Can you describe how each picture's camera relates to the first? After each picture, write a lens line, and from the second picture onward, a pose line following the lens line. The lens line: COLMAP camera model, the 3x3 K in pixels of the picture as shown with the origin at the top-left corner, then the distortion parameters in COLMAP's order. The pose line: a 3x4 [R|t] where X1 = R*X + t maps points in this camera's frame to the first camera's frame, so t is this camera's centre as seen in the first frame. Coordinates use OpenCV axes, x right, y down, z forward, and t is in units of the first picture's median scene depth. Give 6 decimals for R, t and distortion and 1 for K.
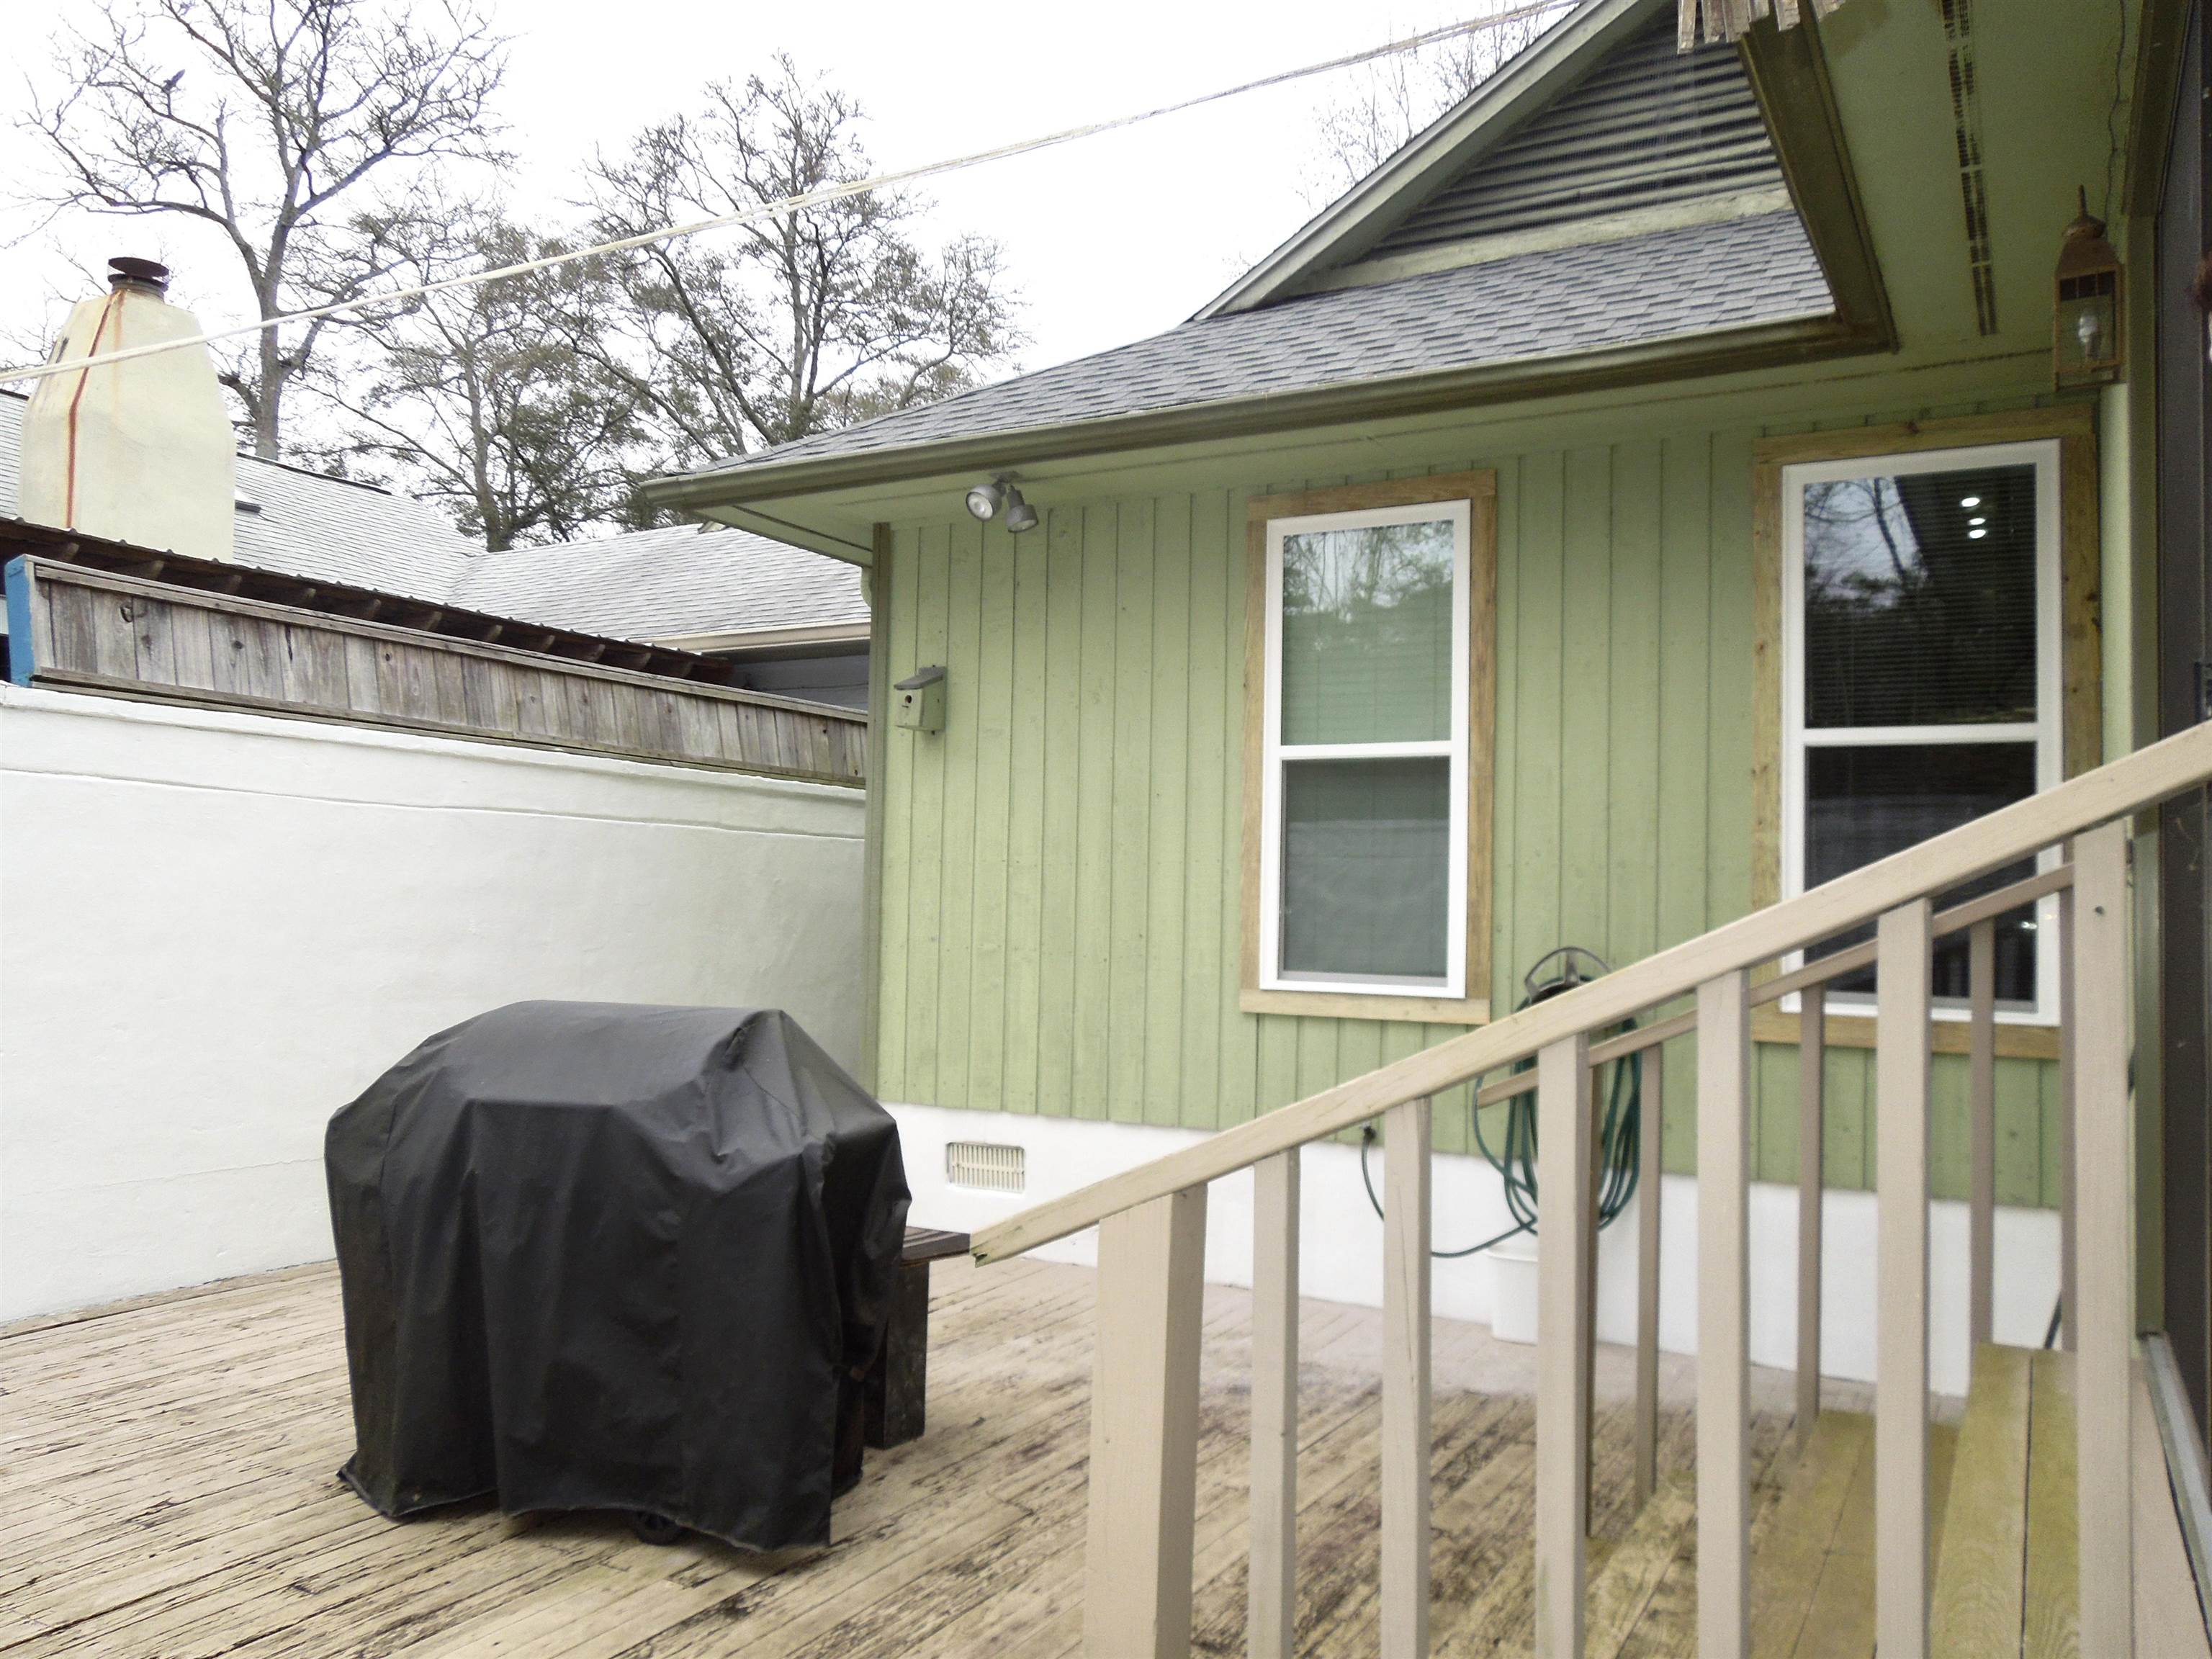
lens RADIAL K [[1664.8, 0, 1101.1], [0, 1664.8, 824.5], [0, 0, 1]] dist [-0.006234, -0.001807]
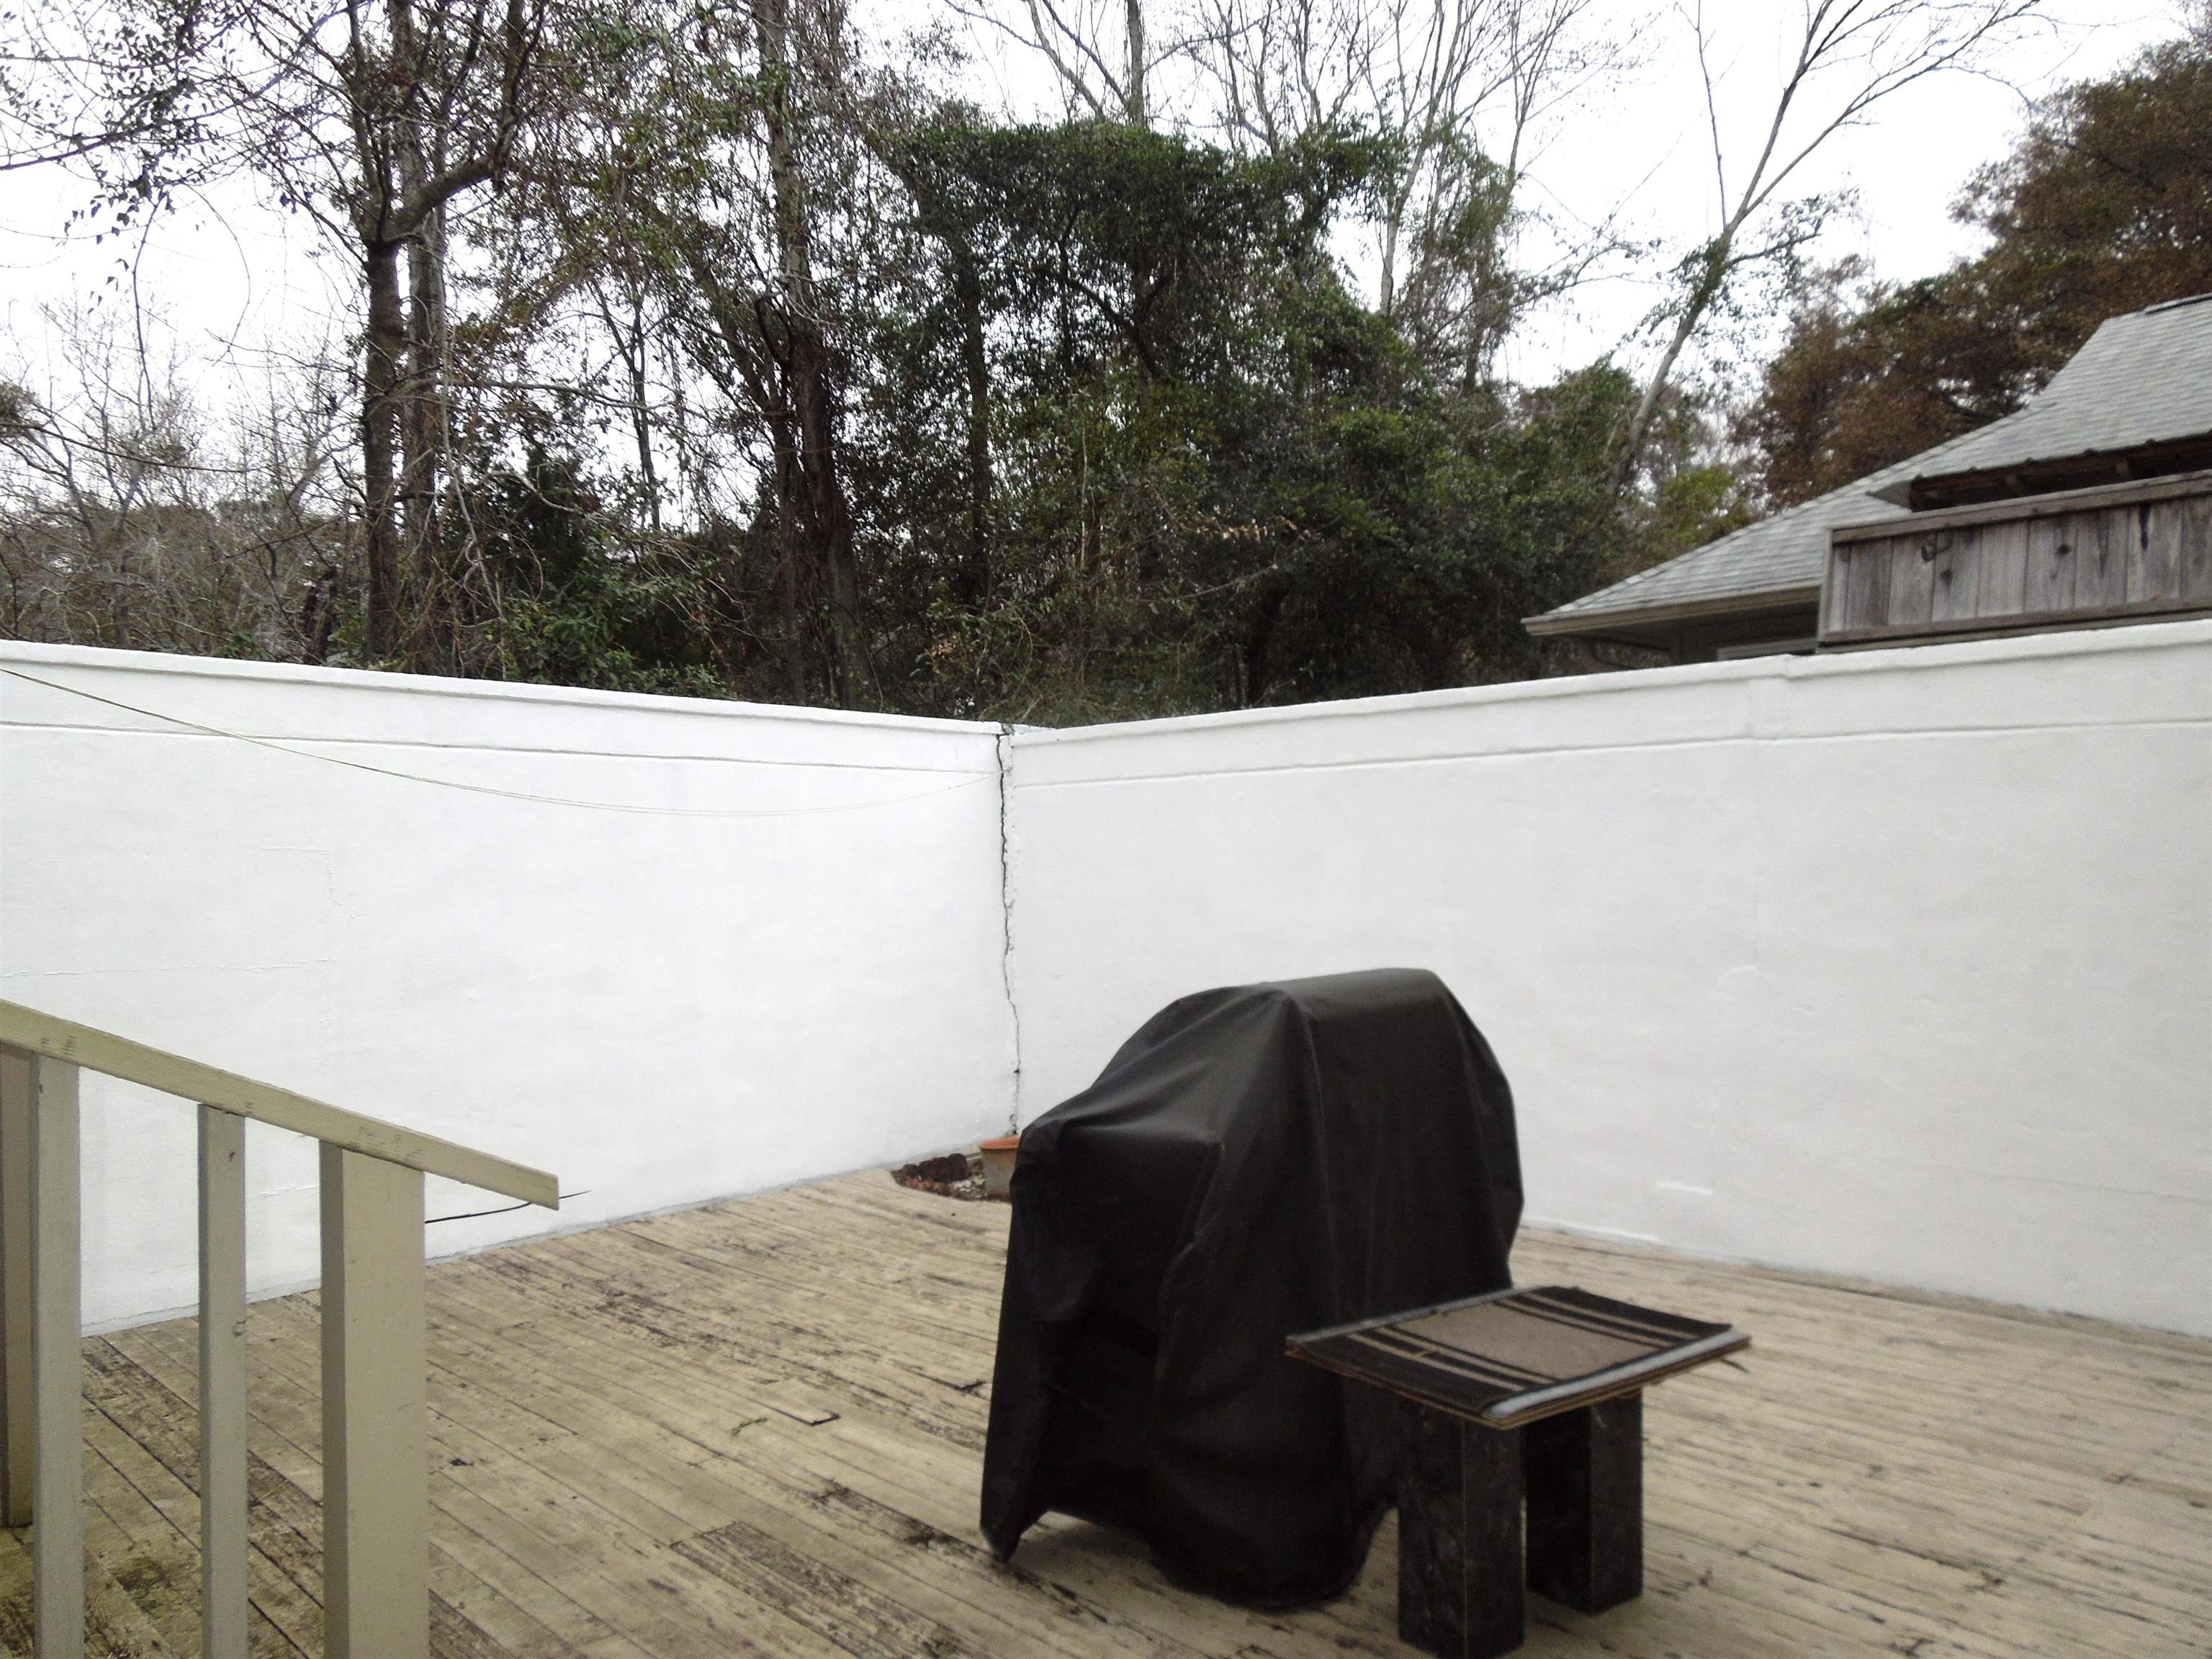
lens RADIAL K [[1664.8, 0, 1101.1], [0, 1664.8, 824.5], [0, 0, 1]] dist [-0.006234, -0.001807]
pose [[-0.302414, -0.038054, -0.952417, 0.431951], [0.051151, 0.997115, -0.056082, 0.052928], [0.951803, -0.065677, -0.299595, 0.831168]]
